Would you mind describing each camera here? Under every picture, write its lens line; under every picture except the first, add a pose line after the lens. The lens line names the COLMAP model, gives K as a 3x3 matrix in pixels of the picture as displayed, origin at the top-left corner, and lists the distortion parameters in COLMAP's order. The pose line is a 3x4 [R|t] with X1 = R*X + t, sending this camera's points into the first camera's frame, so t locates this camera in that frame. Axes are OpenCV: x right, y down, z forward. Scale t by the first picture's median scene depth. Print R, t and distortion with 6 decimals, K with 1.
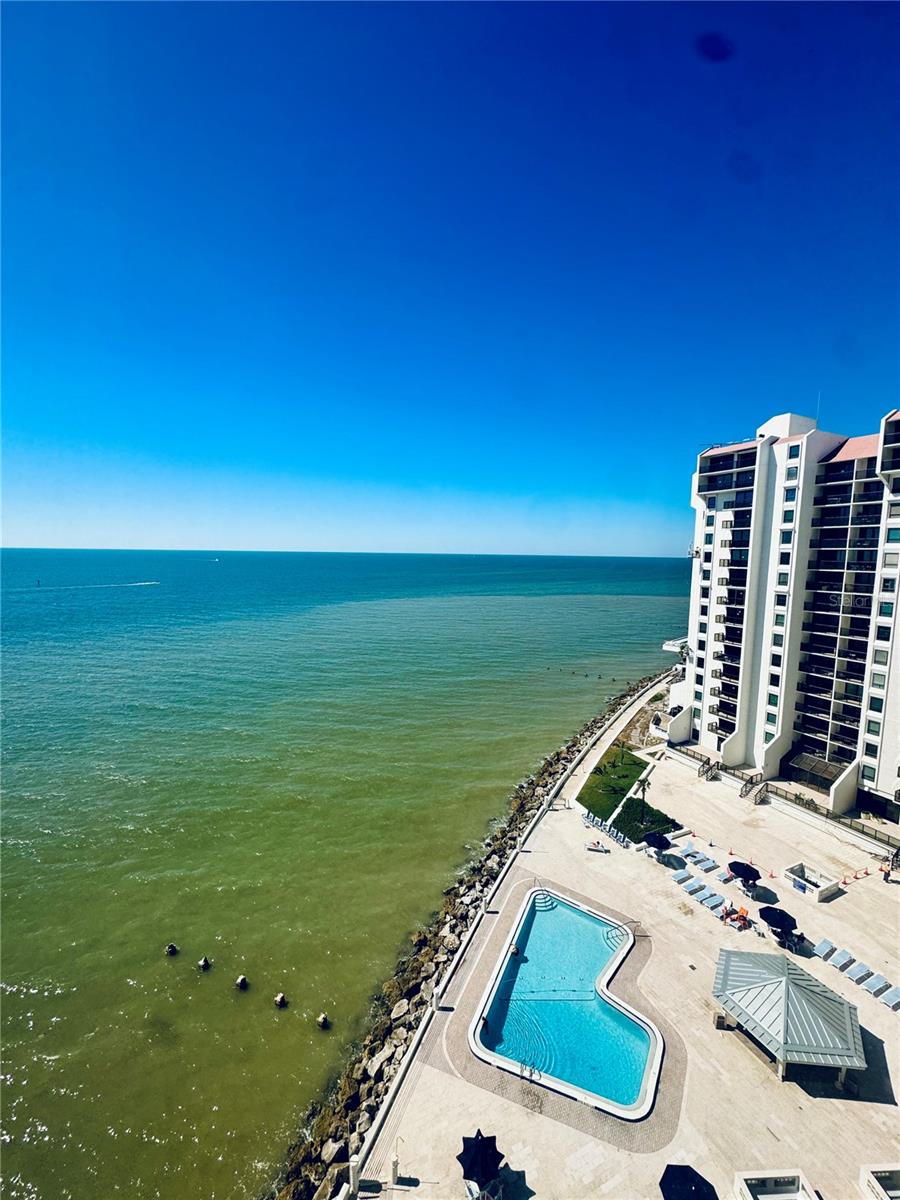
lens RADIAL K [[478.6, 0, 449.4], [0, 478.6, 599.9], [0, 0, 1]] dist [-0.004746, 0.000519]
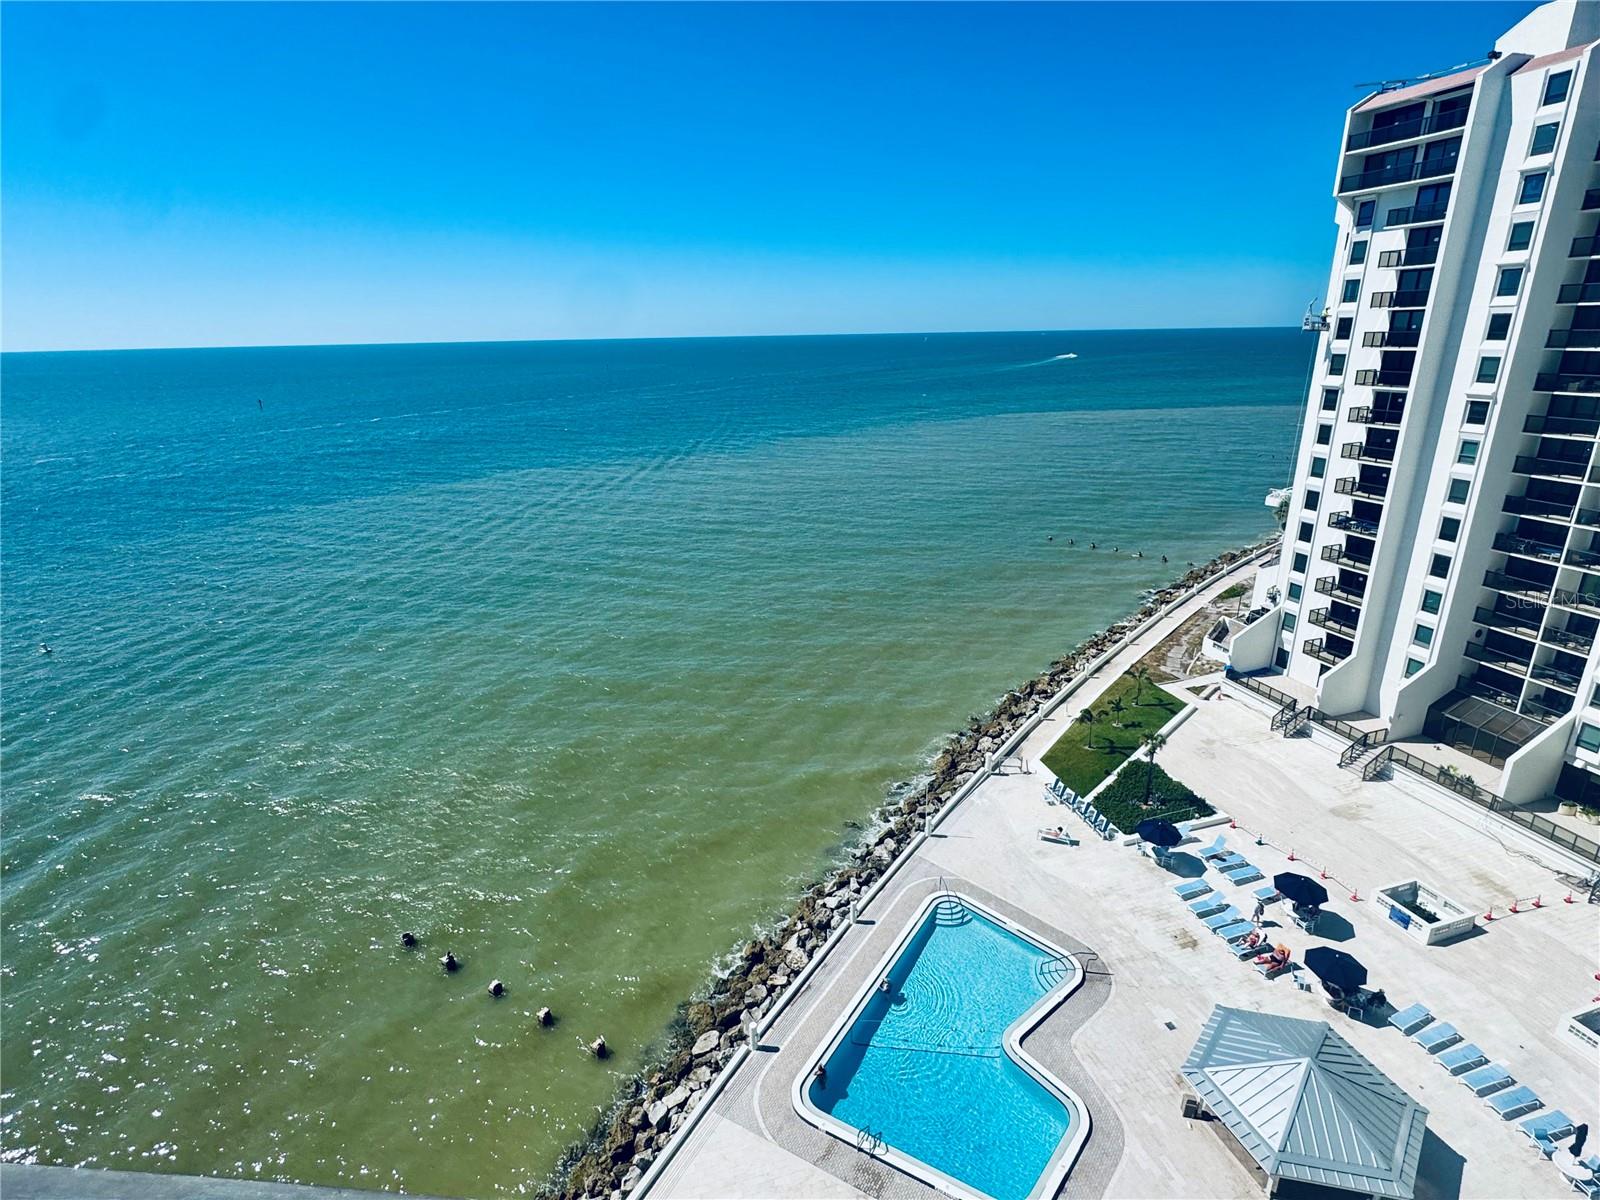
lens RADIAL K [[796.9, 0, 798.5], [0, 796.9, 602.7], [0, 0, 1]] dist [-0.003369, -0.000543]
pose [[0.989898, 0.011510, -0.141314, 0.100877], [0.020675, 0.974326, 0.224189, -0.007281], [0.140266, -0.224846, 0.964246, 0.031643]]
